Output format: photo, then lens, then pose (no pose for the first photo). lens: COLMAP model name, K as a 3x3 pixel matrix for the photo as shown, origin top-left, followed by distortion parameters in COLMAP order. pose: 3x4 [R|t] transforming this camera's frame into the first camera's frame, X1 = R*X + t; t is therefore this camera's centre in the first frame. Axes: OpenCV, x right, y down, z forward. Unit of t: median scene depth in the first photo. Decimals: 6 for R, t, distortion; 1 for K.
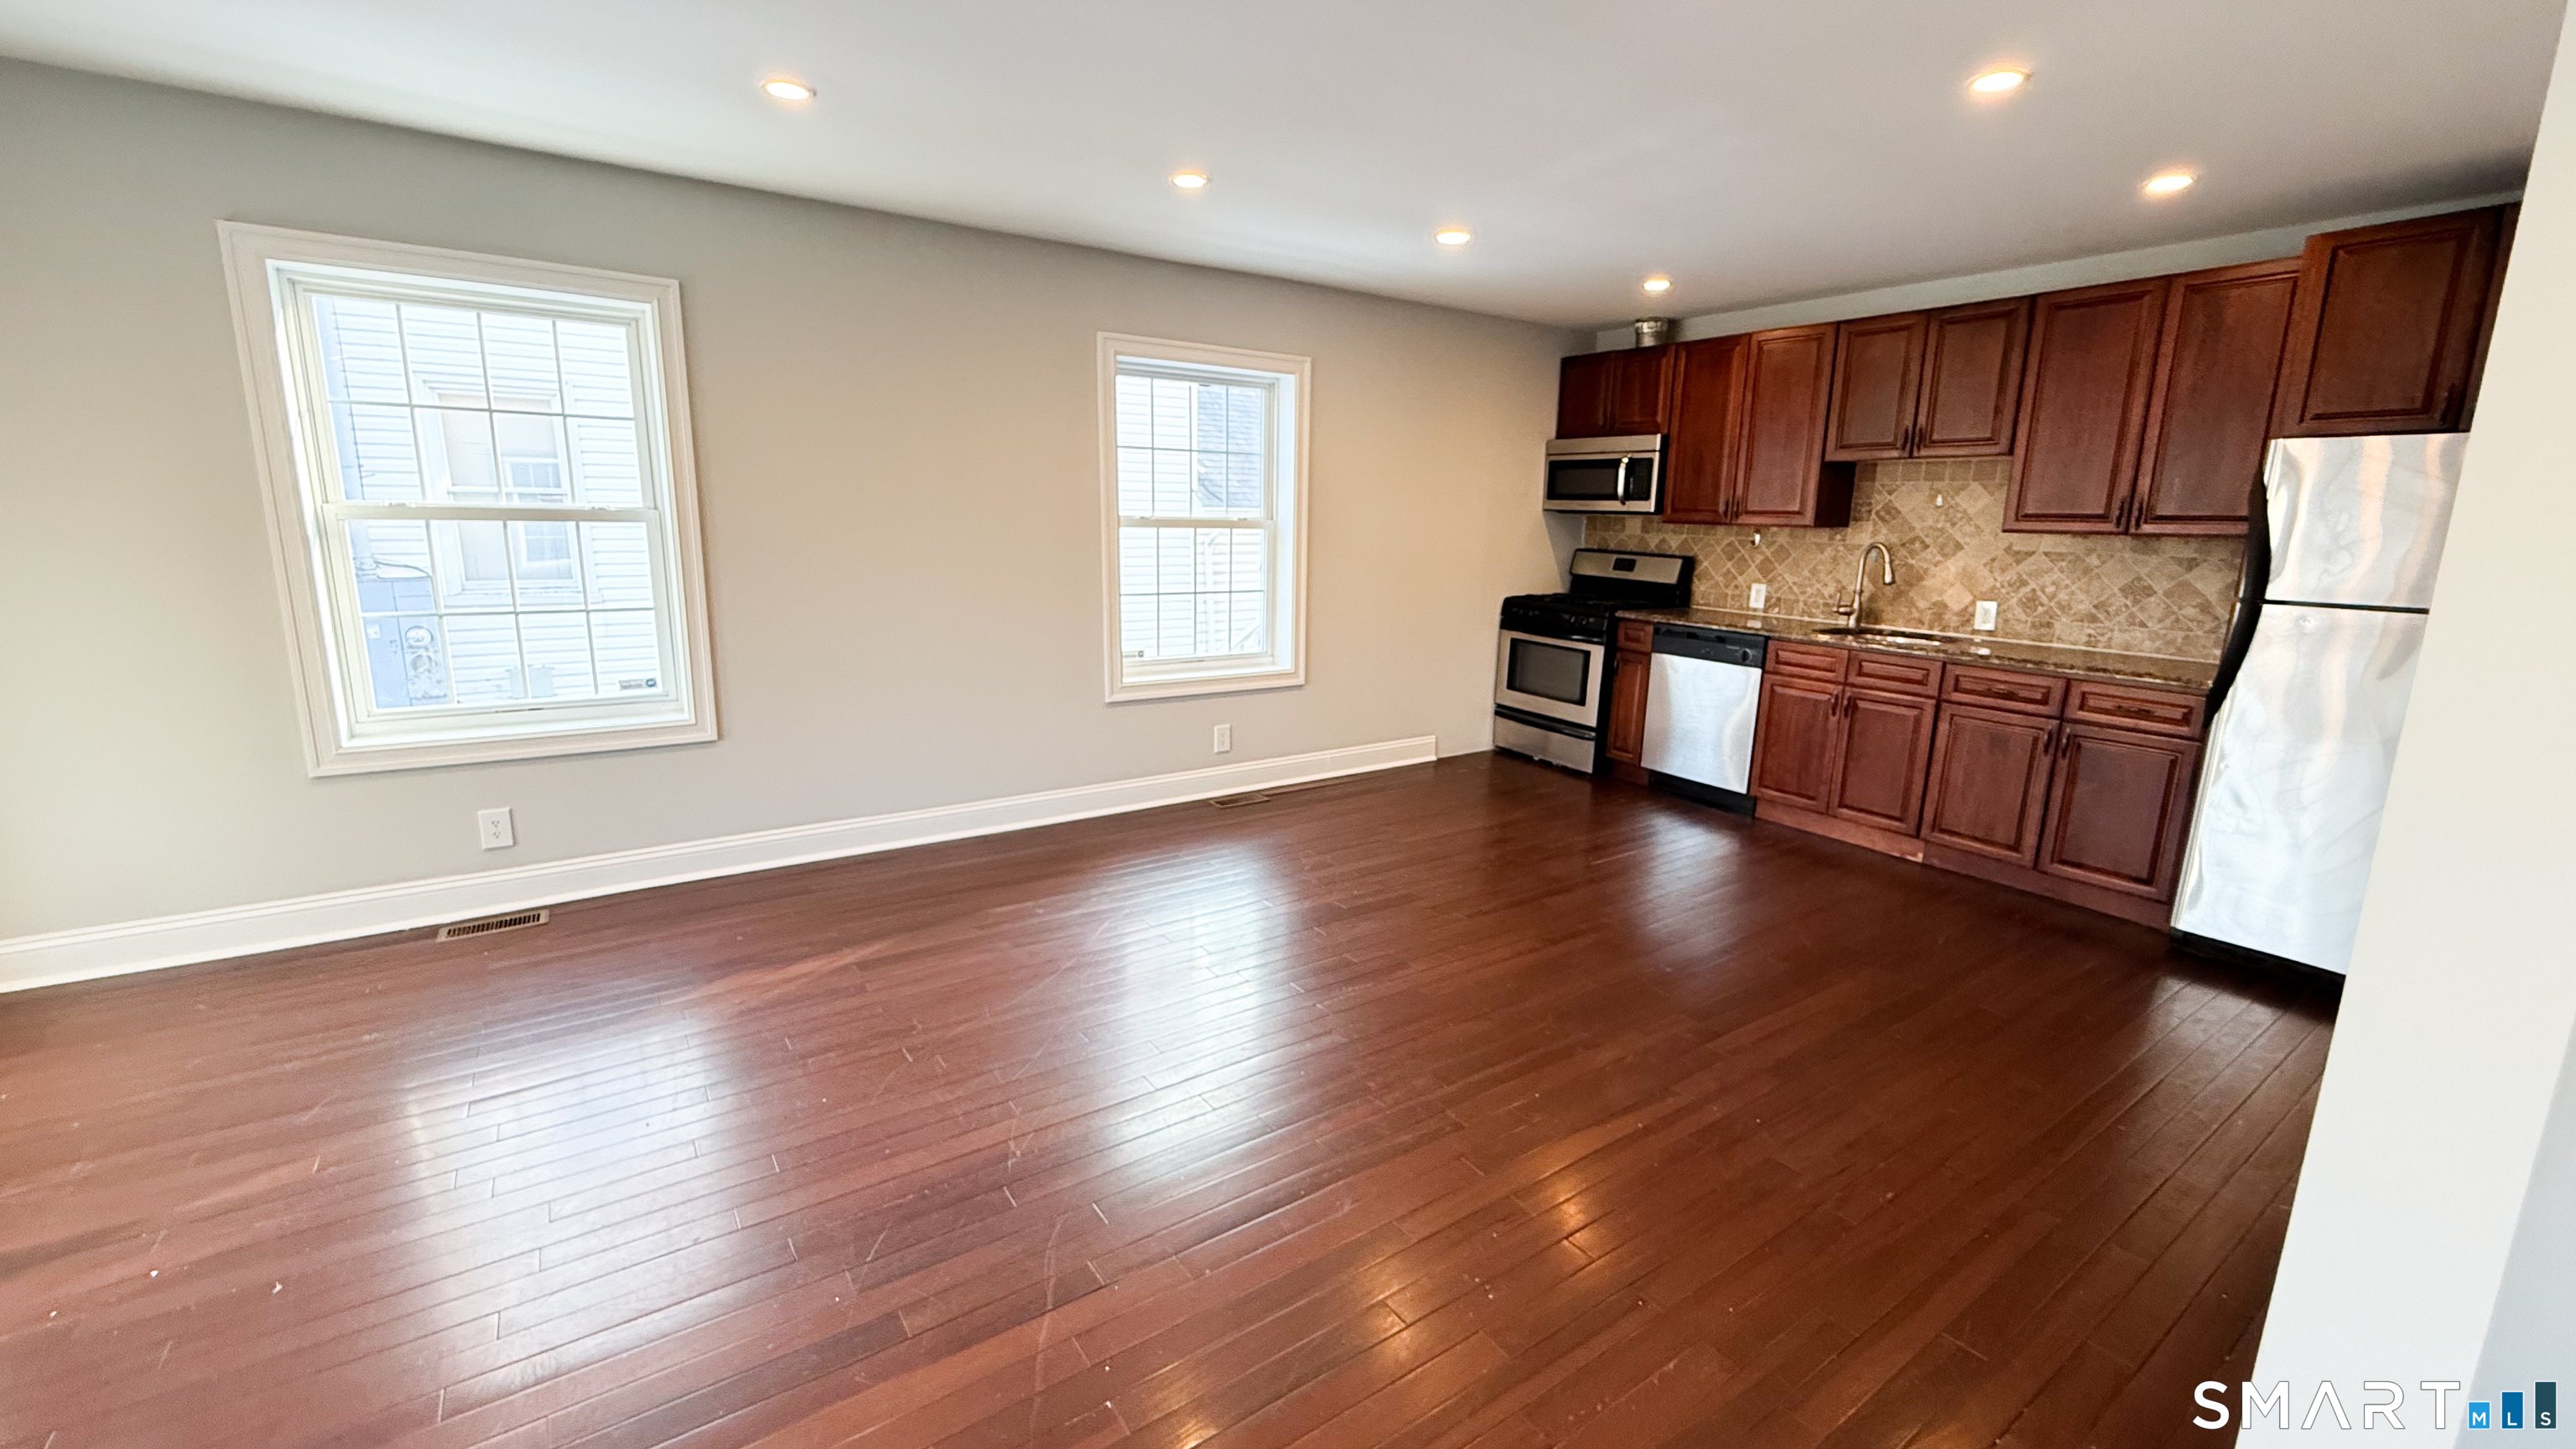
lens RADIAL K [[1030.6, 0, 1284.2], [0, 1030.6, 724.5], [0, 0, 1]] dist [-0.000916, -0.000193]
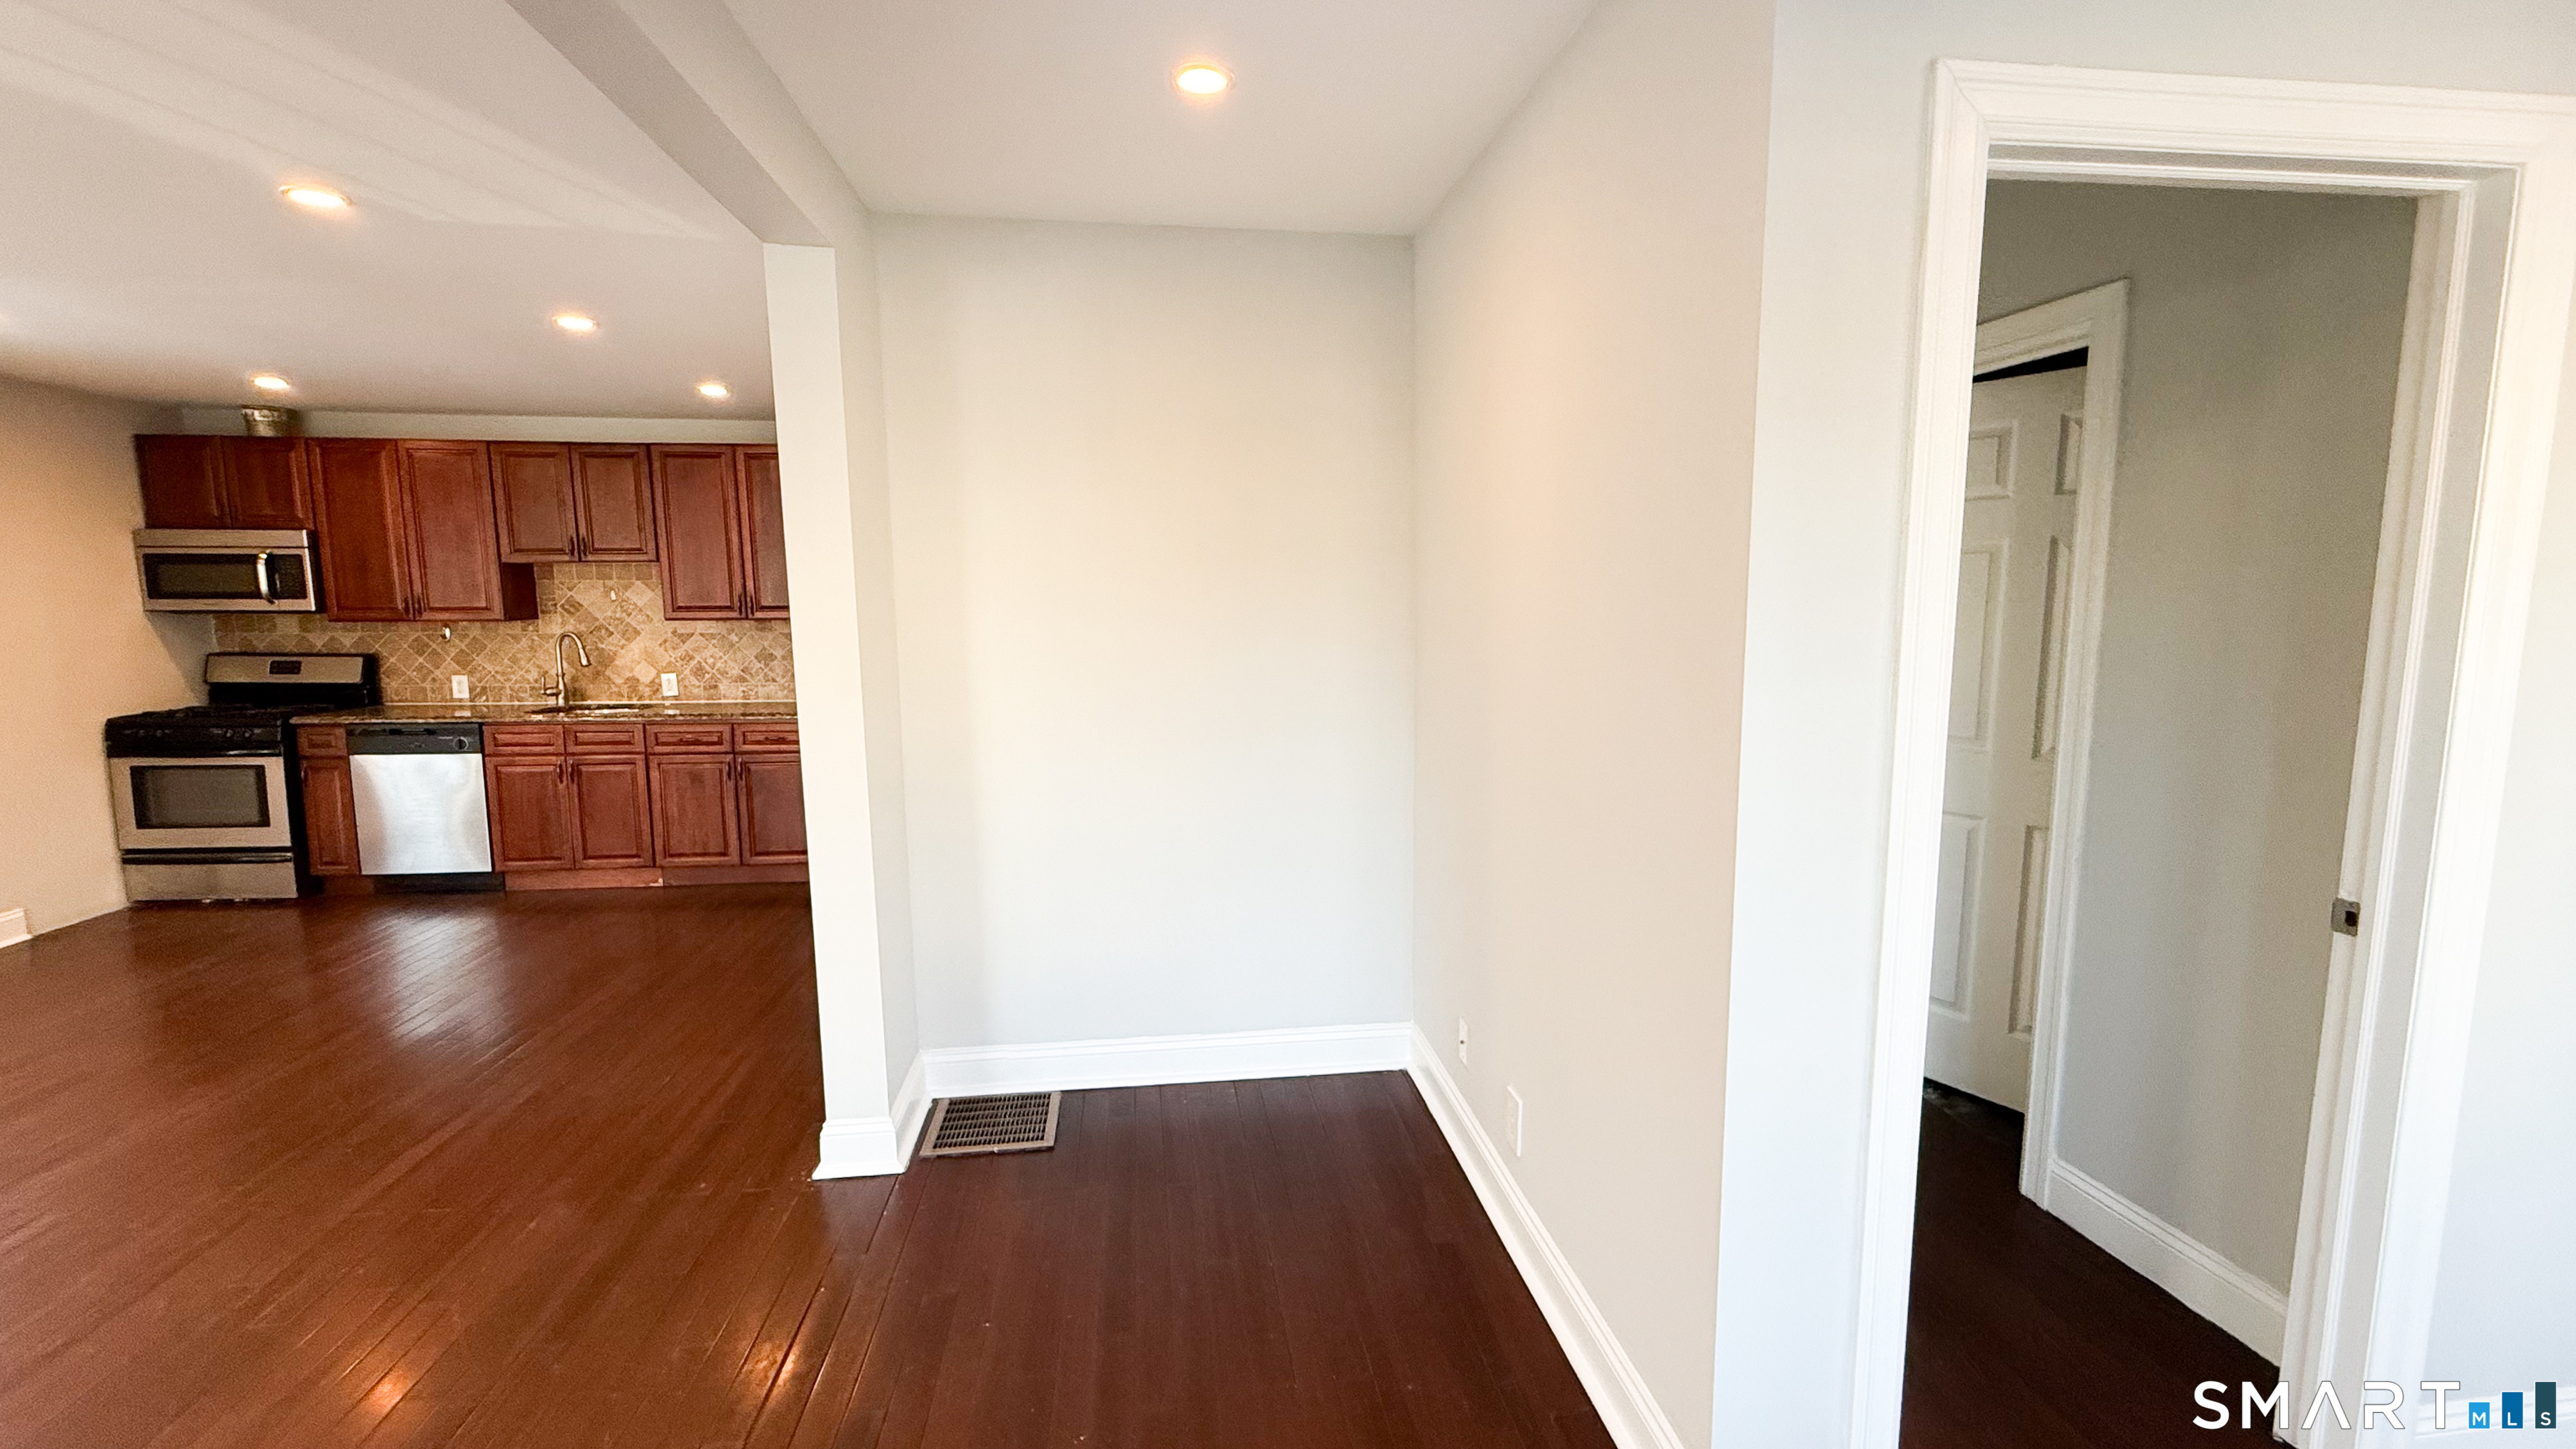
lens RADIAL K [[1030.6, 0, 1265.5], [0, 1030.6, 724.4], [0, 0, 1]] dist [-0.000916, -0.000193]
pose [[0.452664, -0.132669, 0.881756, -0.105329], [0.192133, 0.980153, 0.048839, 0.020217], [-0.870735, 0.147307, 0.469170, -0.212000]]
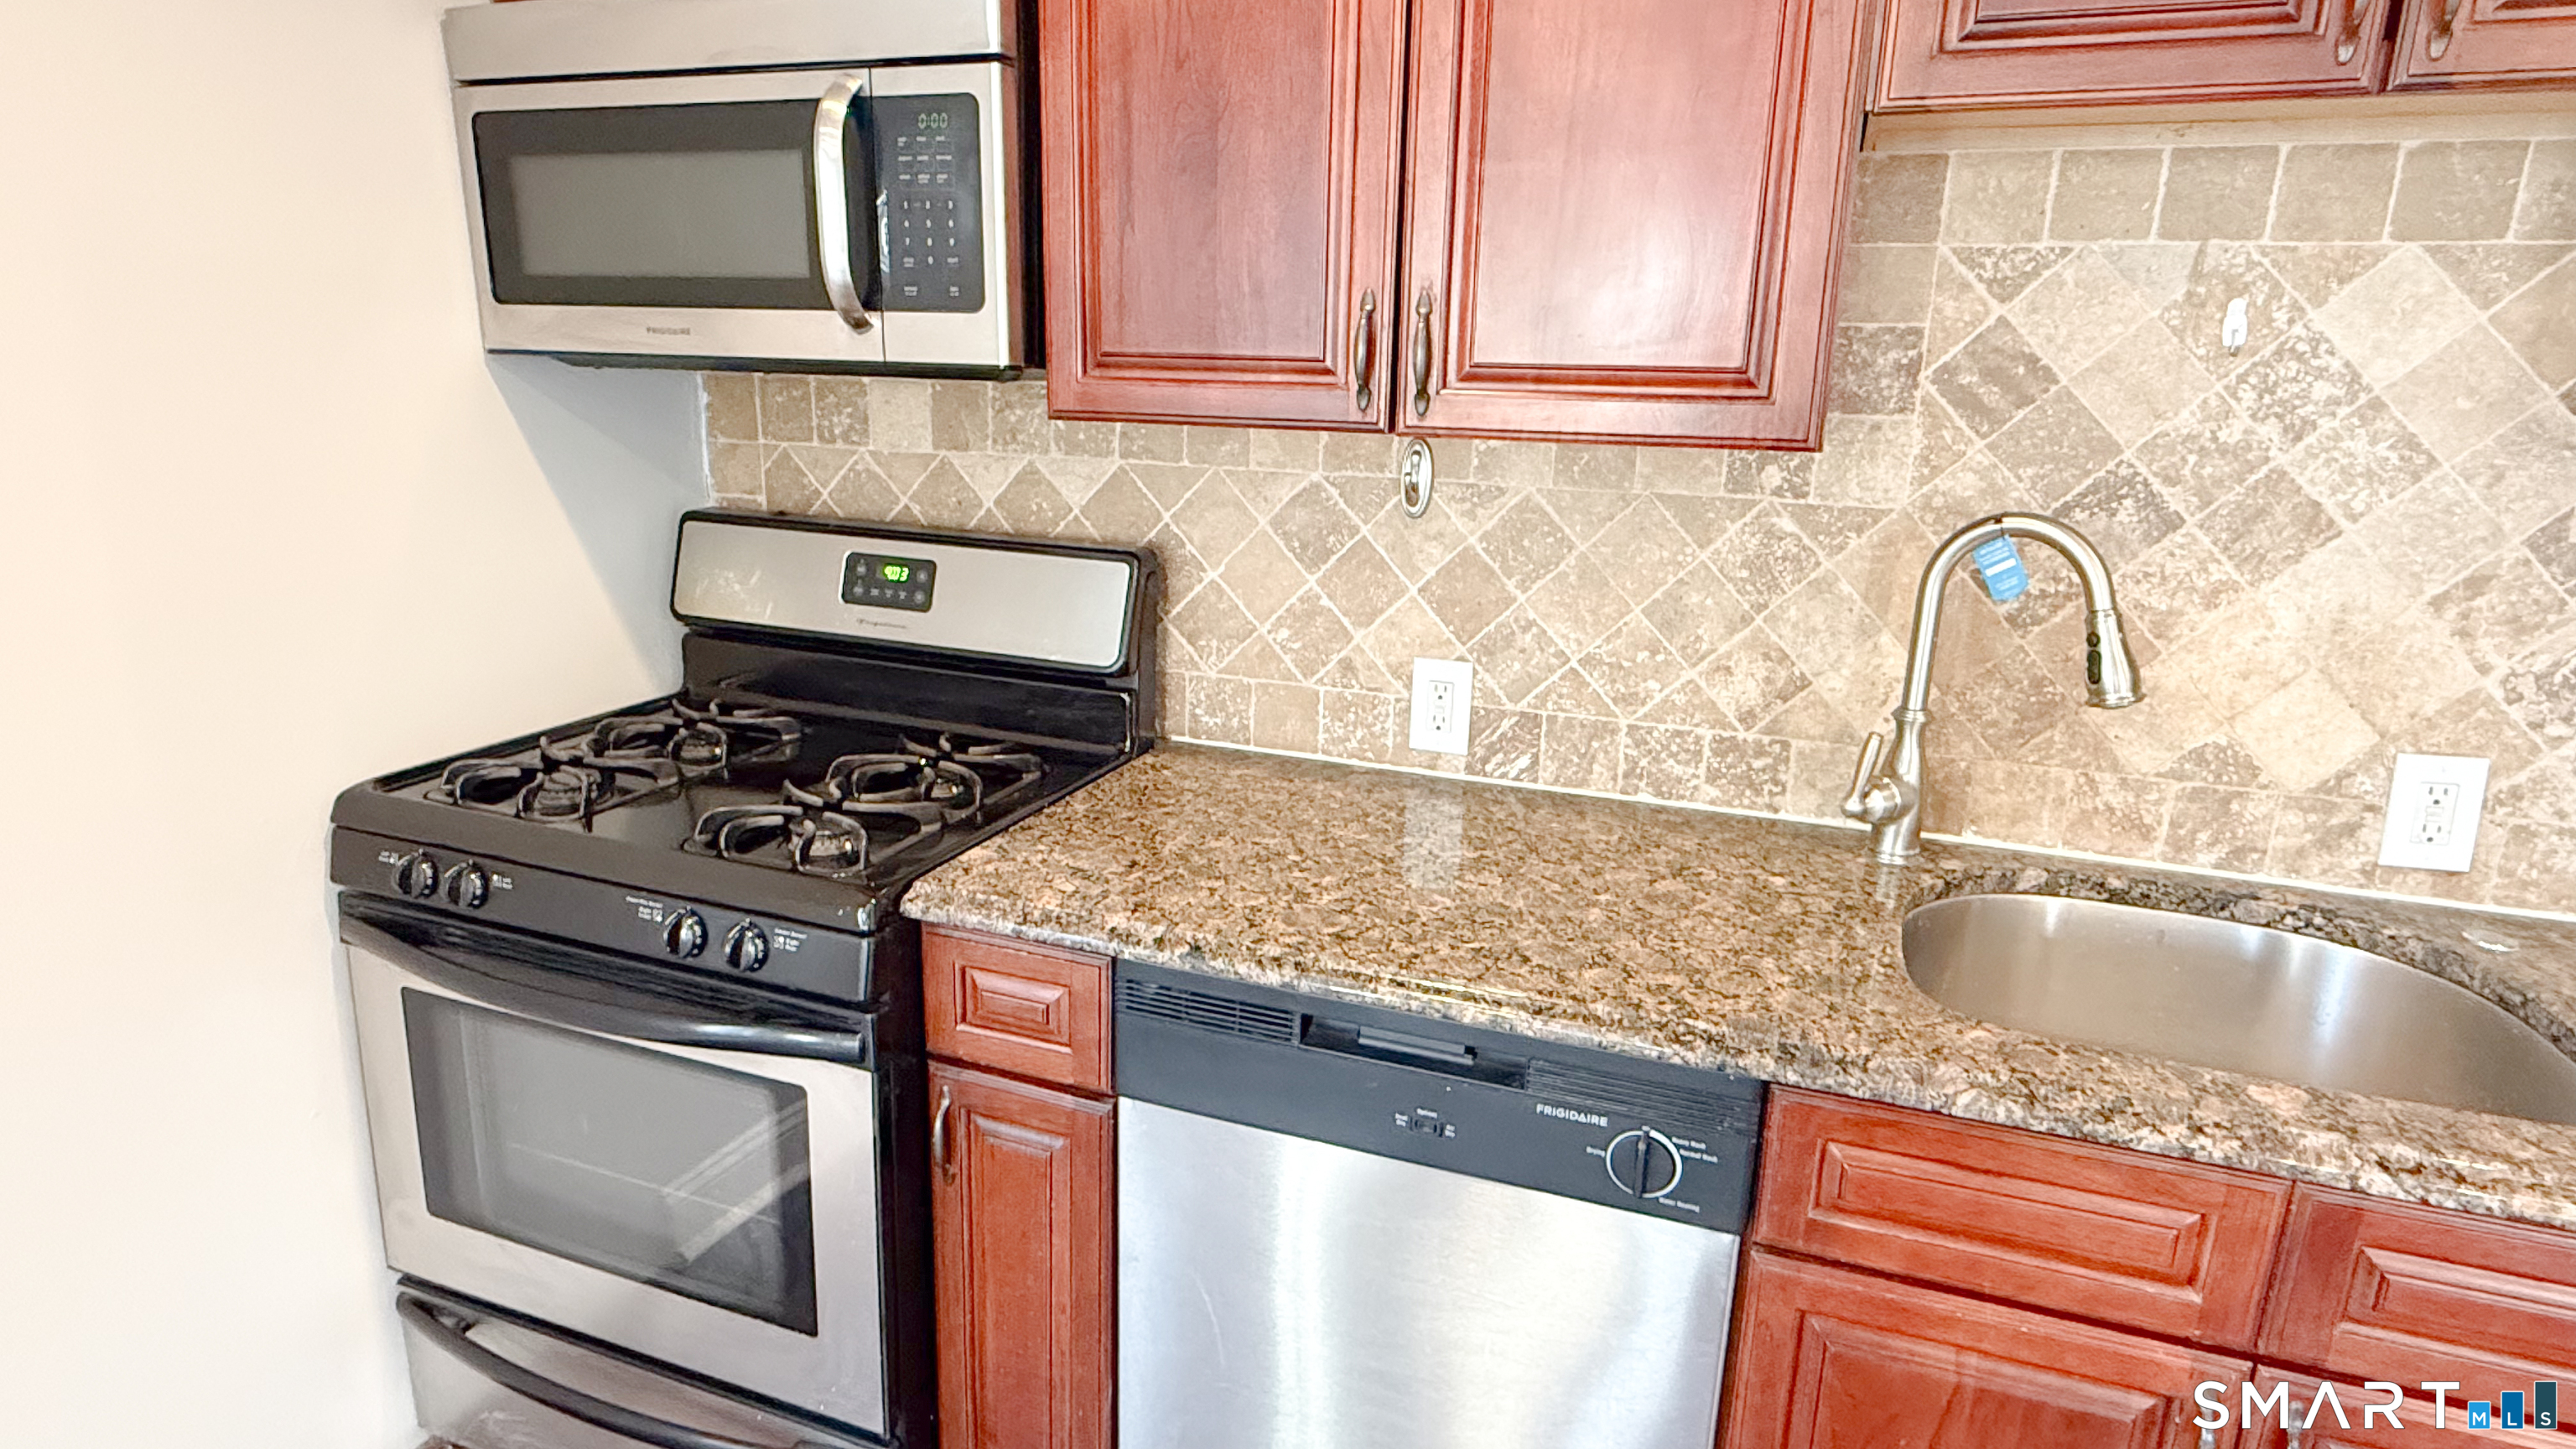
lens RADIAL K [[1409.4, 0, 1276.2], [0, 1409.4, 728.6], [0, 0, 1]] dist [-0.000036, 0.000100]
pose [[0.814656, -0.148083, 0.560720, 0.254216], [0.112291, 0.988831, 0.097999, -0.170500], [-0.568970, -0.016872, 0.822186, 0.803535]]
